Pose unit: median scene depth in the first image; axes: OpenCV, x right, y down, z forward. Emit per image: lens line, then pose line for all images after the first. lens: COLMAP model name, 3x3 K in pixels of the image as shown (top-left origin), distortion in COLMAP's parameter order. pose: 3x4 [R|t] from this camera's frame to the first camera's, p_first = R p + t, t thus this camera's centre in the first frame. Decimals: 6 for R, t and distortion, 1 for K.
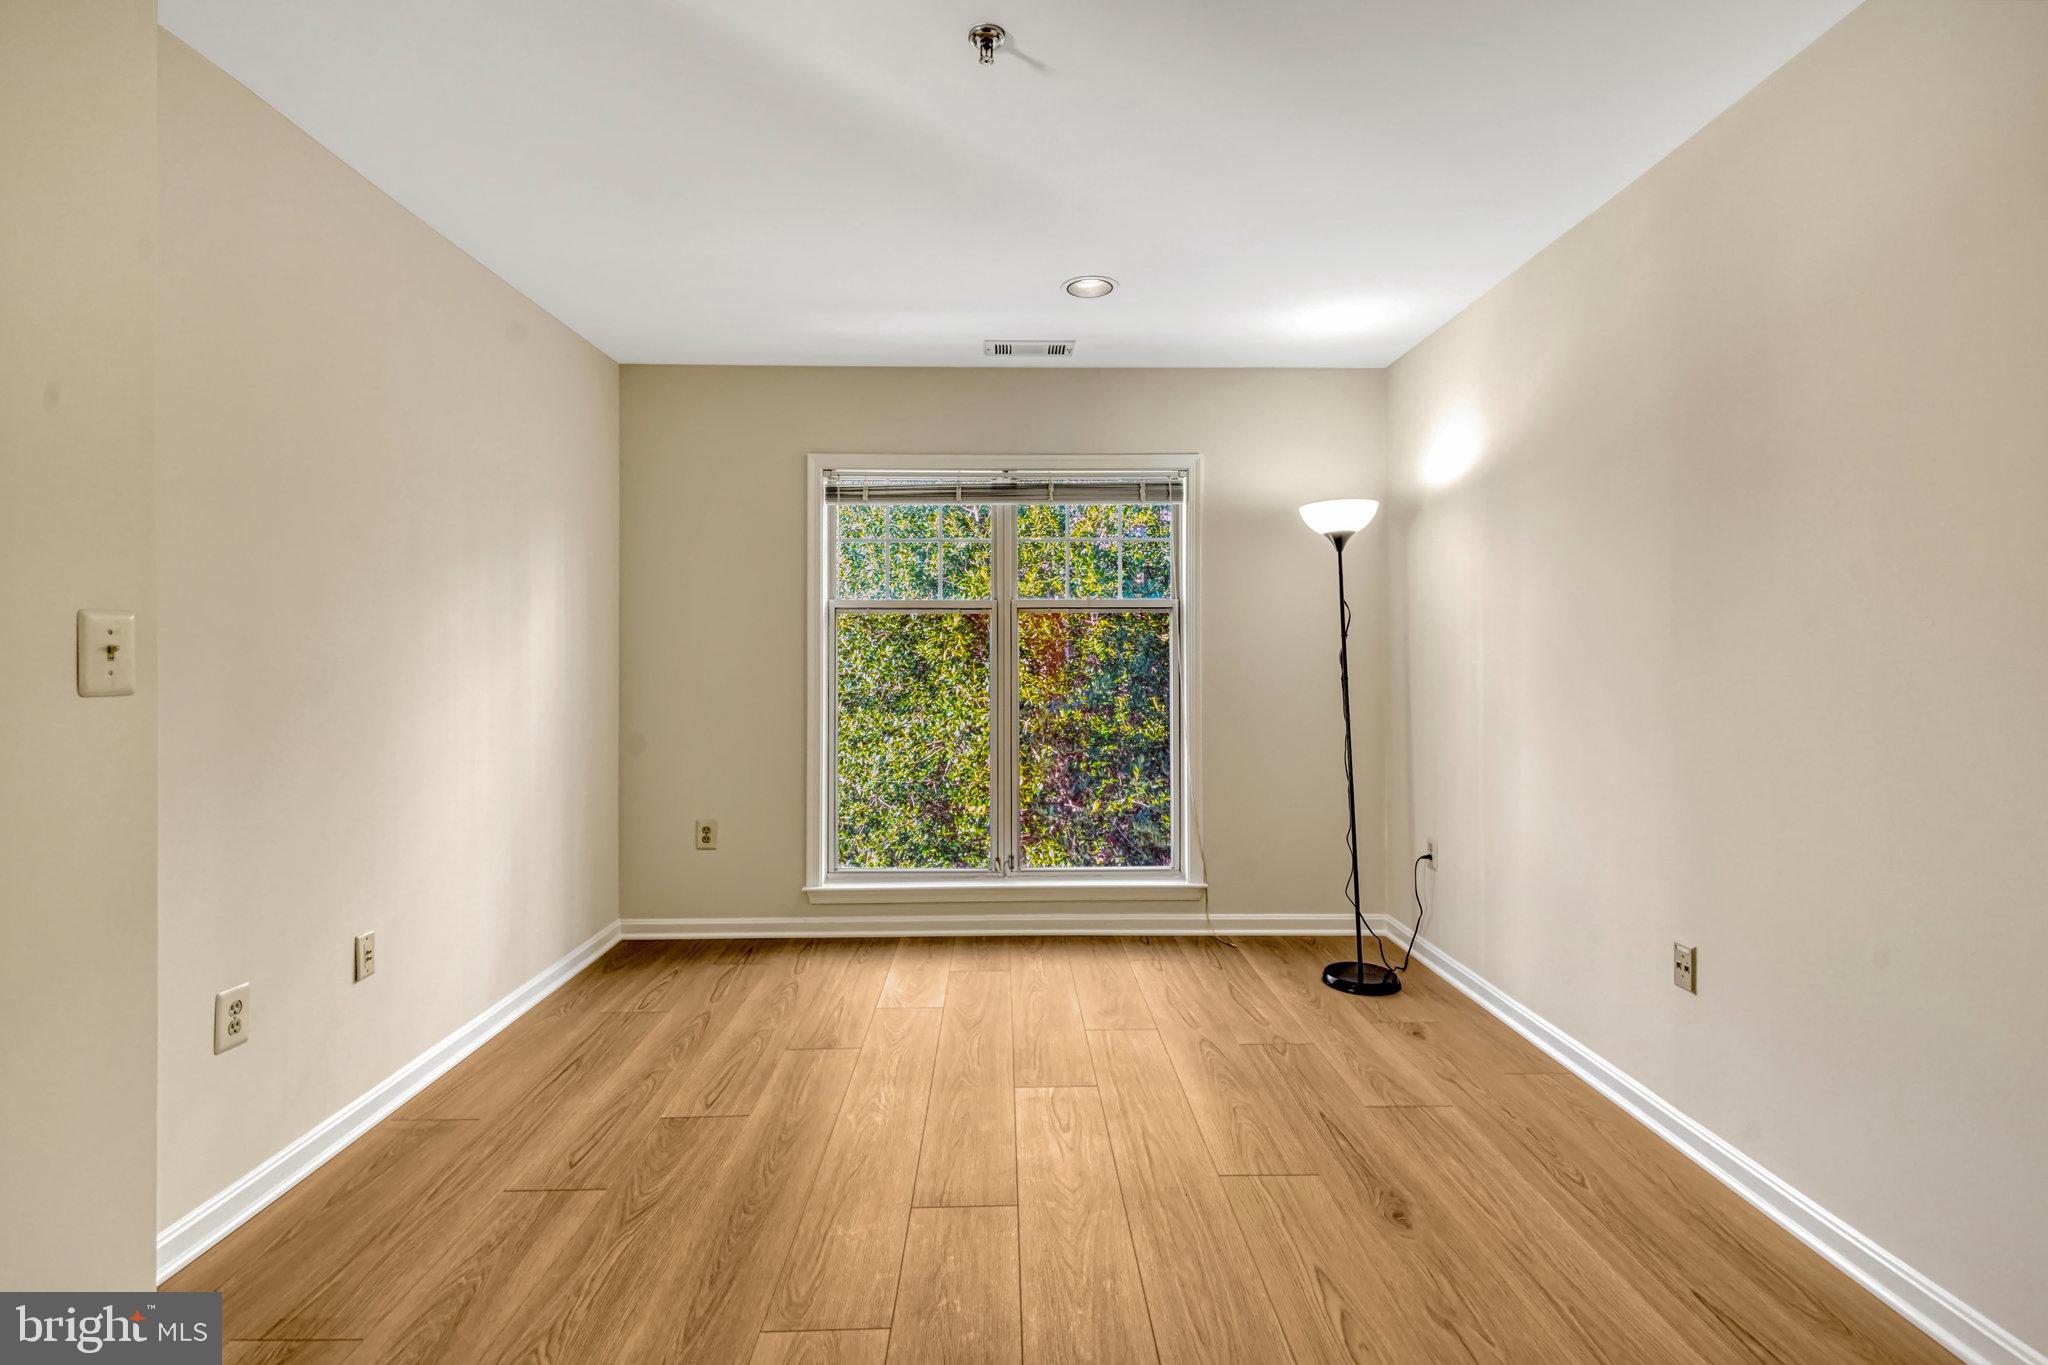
lens RADIAL K [[944.5, 0, 1013.5], [0, 944.5, 671.0], [0, 0, 1]] dist [0.010016, -0.000860]
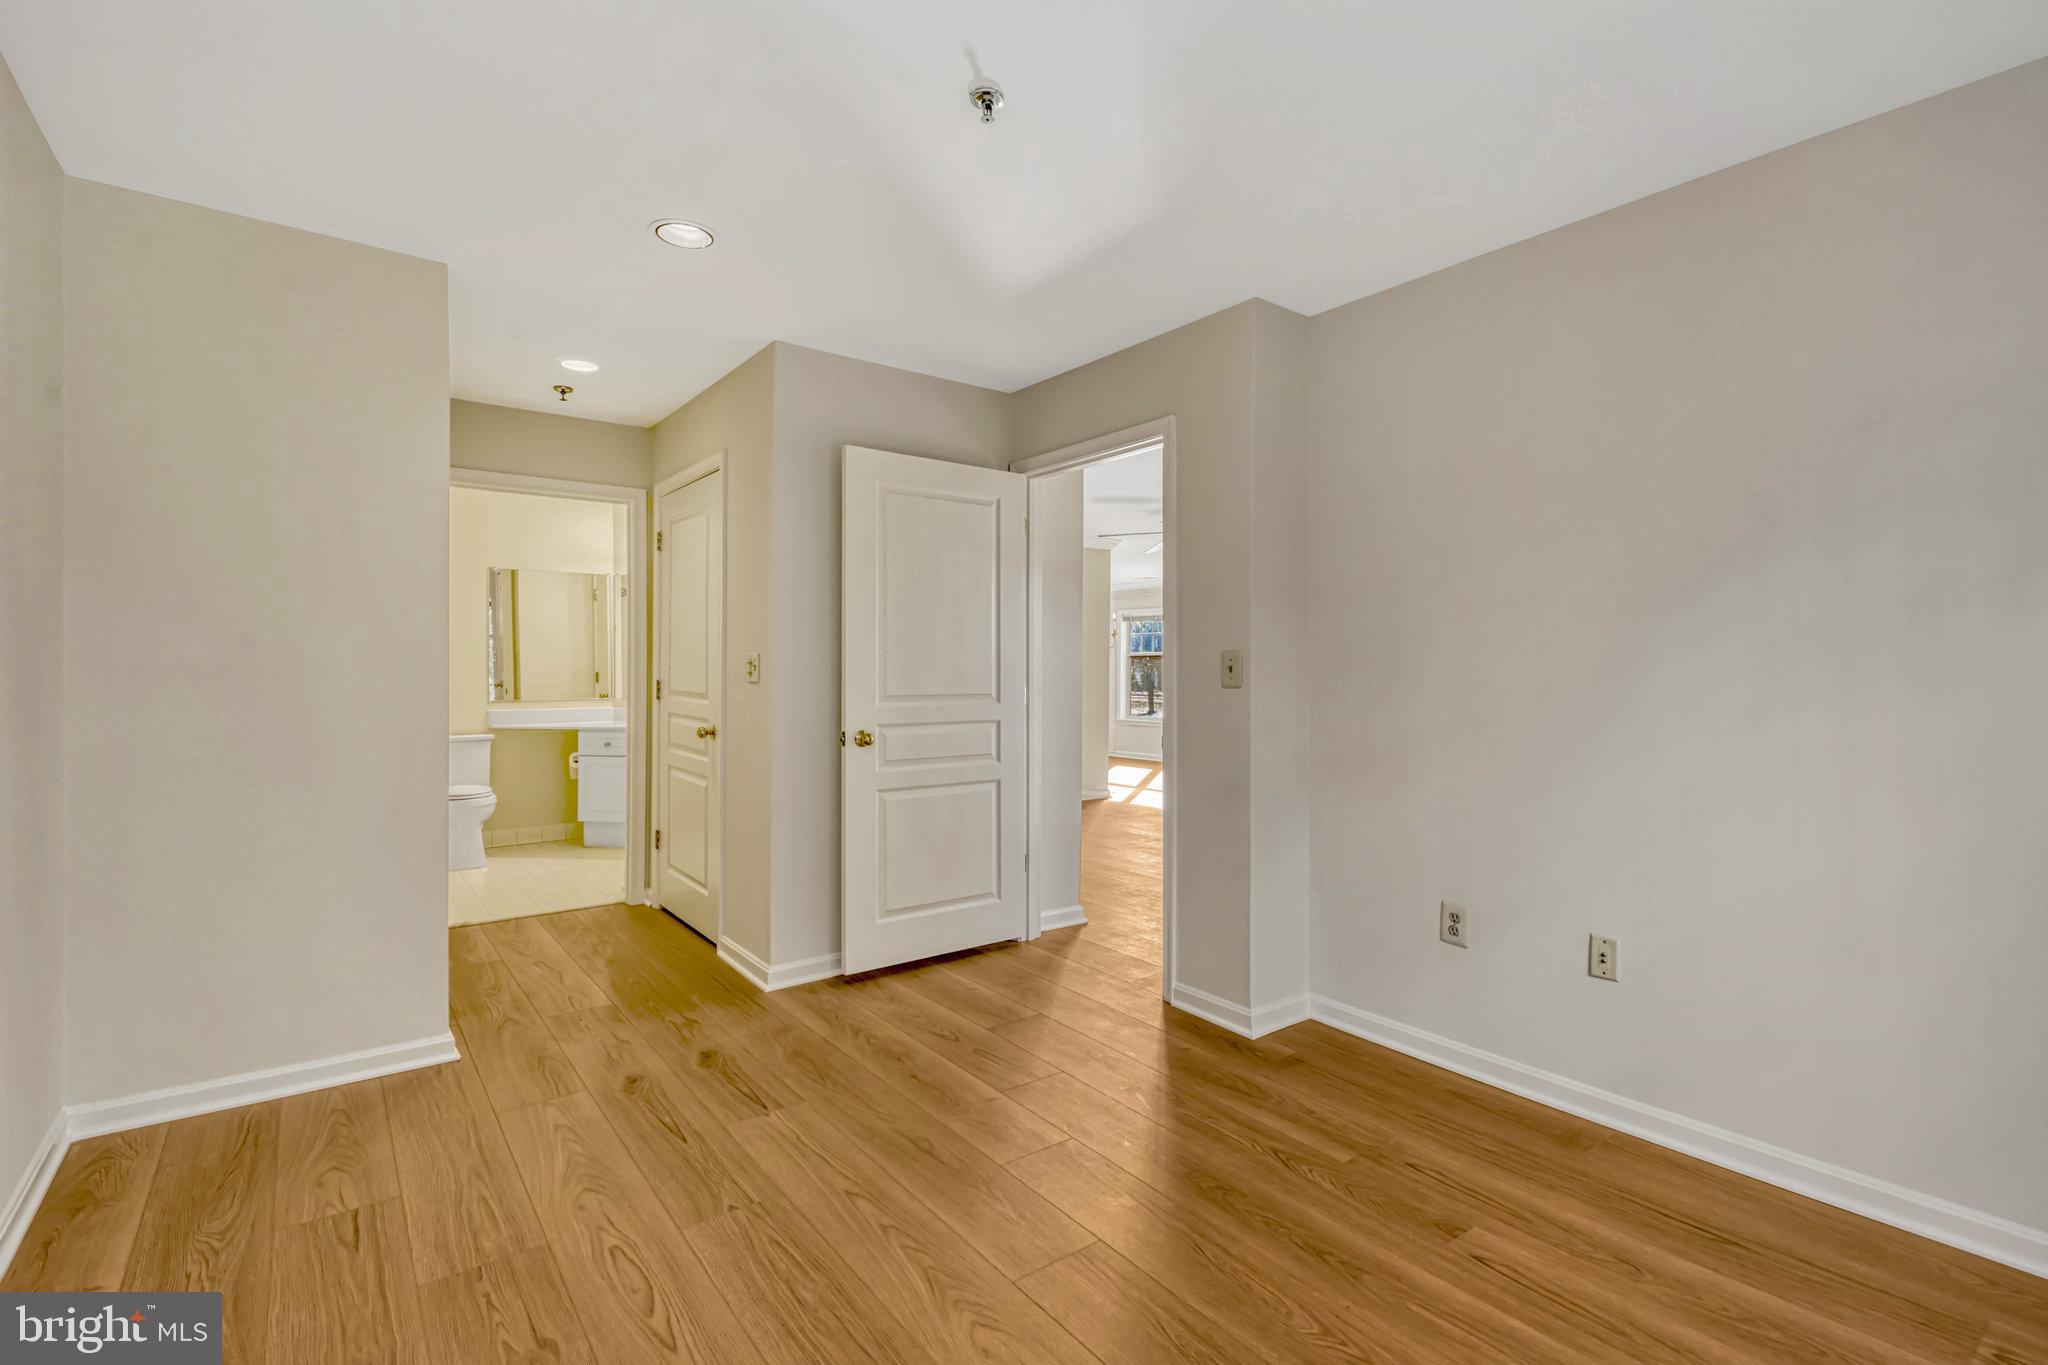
lens RADIAL K [[944.5, 0, 1013.5], [0, 944.5, 671.0], [0, 0, 1]] dist [0.010016, -0.000860]
pose [[-0.819474, 0.001316, -0.573115, 0.495619], [-0.002524, 0.999979, 0.005905, -0.018552], [0.573110, 0.006286, -0.819454, 1.664454]]
